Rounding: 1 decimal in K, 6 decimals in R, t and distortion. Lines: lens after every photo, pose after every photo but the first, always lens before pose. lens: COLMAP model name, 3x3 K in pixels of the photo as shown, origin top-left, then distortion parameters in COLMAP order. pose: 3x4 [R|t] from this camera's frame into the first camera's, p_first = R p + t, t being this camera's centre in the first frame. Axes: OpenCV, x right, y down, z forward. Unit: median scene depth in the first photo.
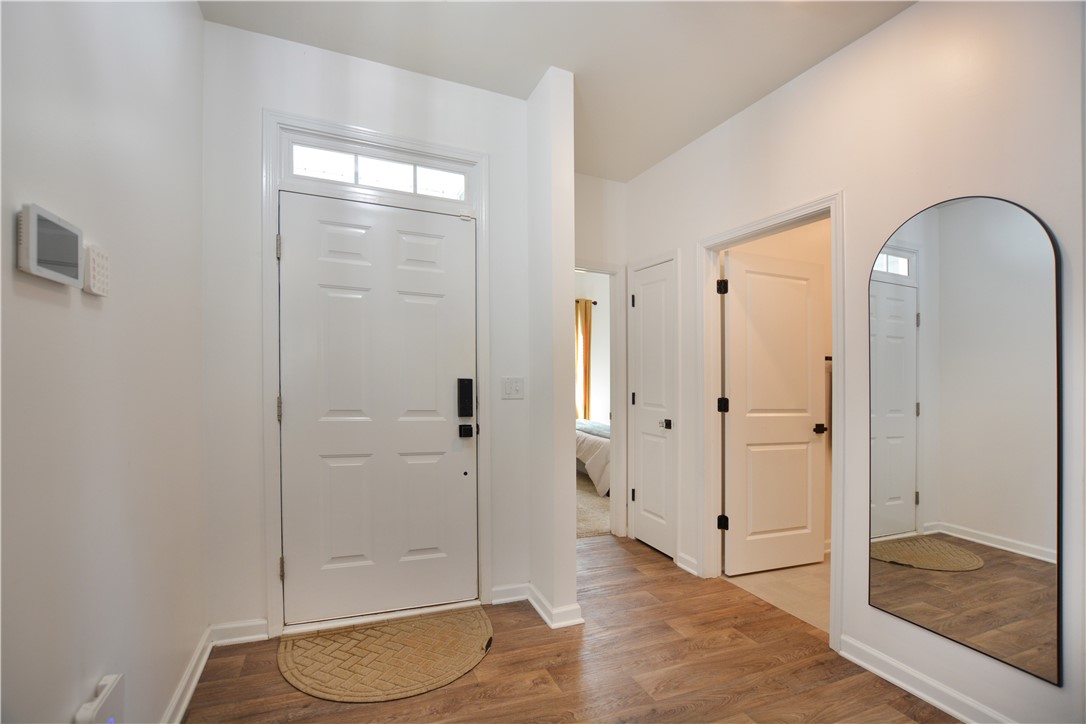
lens RADIAL K [[489.9, 0, 534.9], [0, 489.9, 369.0], [0, 0, 1]] dist [-0.020261, 0.000263]
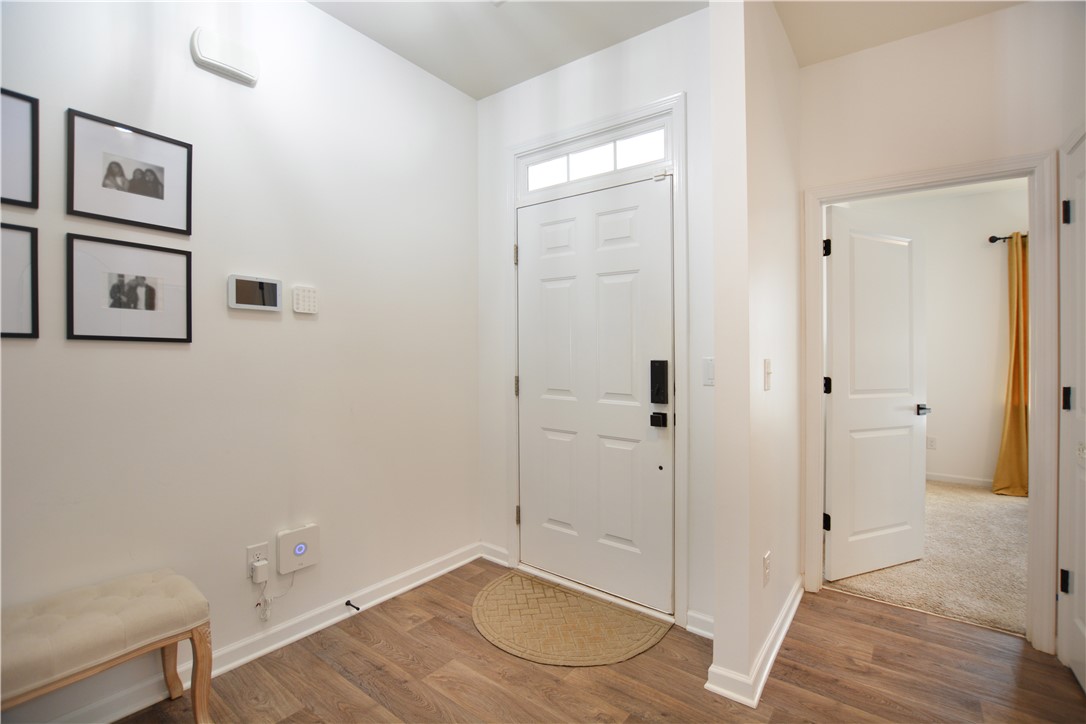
lens RADIAL K [[489.9, 0, 541.7], [0, 489.9, 364.1], [0, 0, 1]] dist [-0.020261, 0.000263]
pose [[0.510872, -0.003350, -0.859650, 0.524668], [0.013540, 0.999900, 0.004150, 0.020576], [0.859550, -0.013759, 0.510866, 0.379643]]
